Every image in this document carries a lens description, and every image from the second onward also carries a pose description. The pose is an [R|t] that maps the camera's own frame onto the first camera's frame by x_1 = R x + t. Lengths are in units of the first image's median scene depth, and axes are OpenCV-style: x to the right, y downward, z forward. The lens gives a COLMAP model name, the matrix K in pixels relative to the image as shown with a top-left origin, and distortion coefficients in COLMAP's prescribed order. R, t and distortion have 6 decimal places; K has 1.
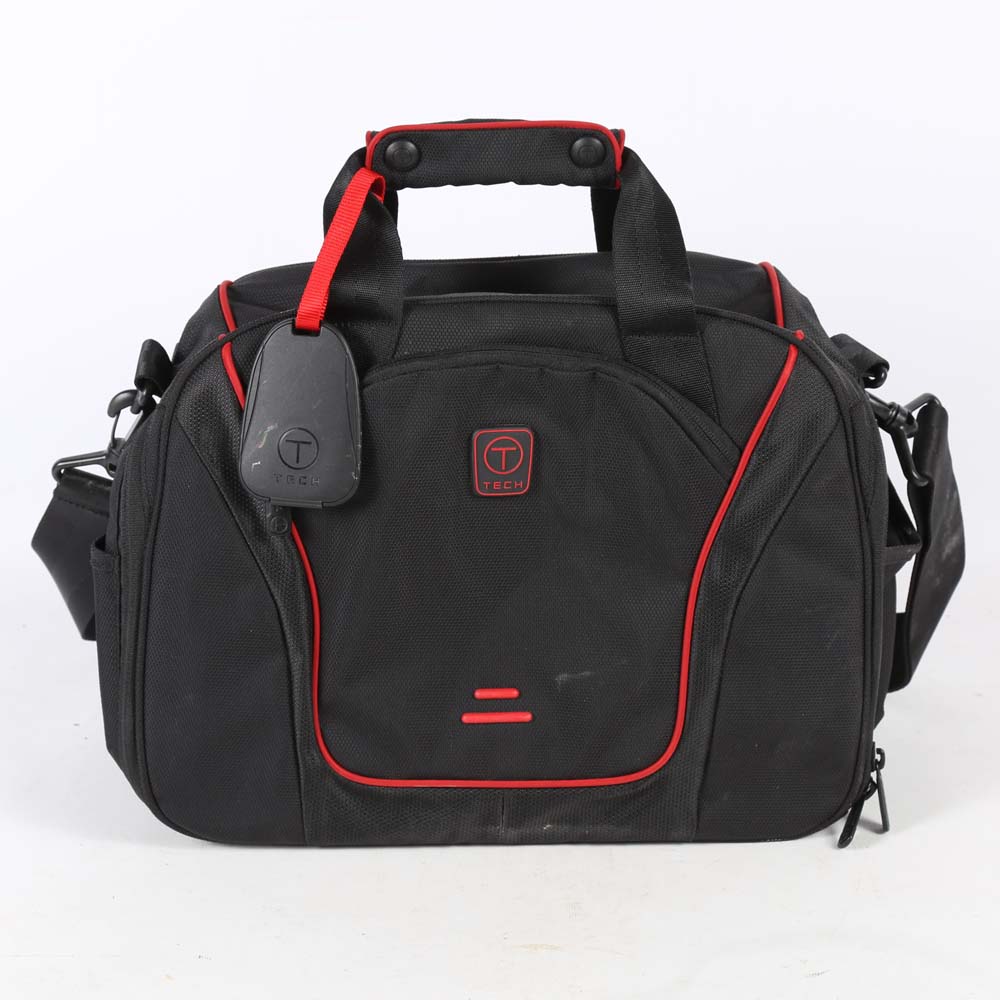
lens RADIAL K [[2910.0, 0, 499.5], [0, 2910.0, 498.9], [0, 0, 1]] dist [0.022314, 0.000000]
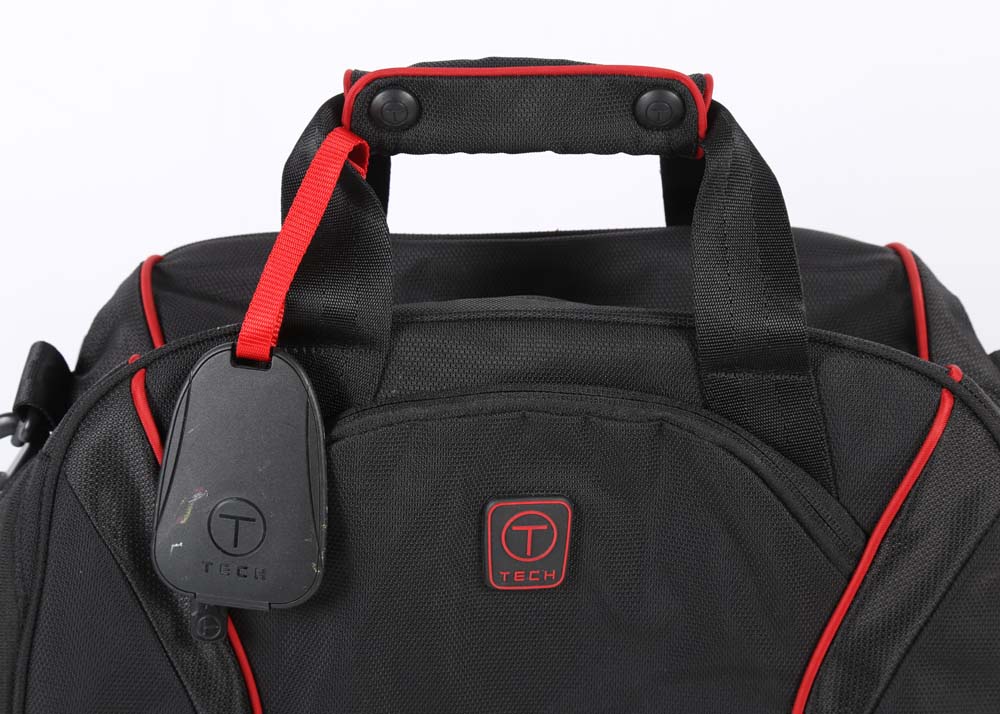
lens RADIAL K [[3341.8, 0, 480.9], [0, 3341.8, 418.1], [0, 0, 1]] dist [0.341918, 0.000000]
pose [[0.999646, 0.022768, -0.013791, 0.000197], [-0.022586, 0.999658, 0.013204, -0.053647], [0.014087, -0.012888, 0.999818, 0.187850]]
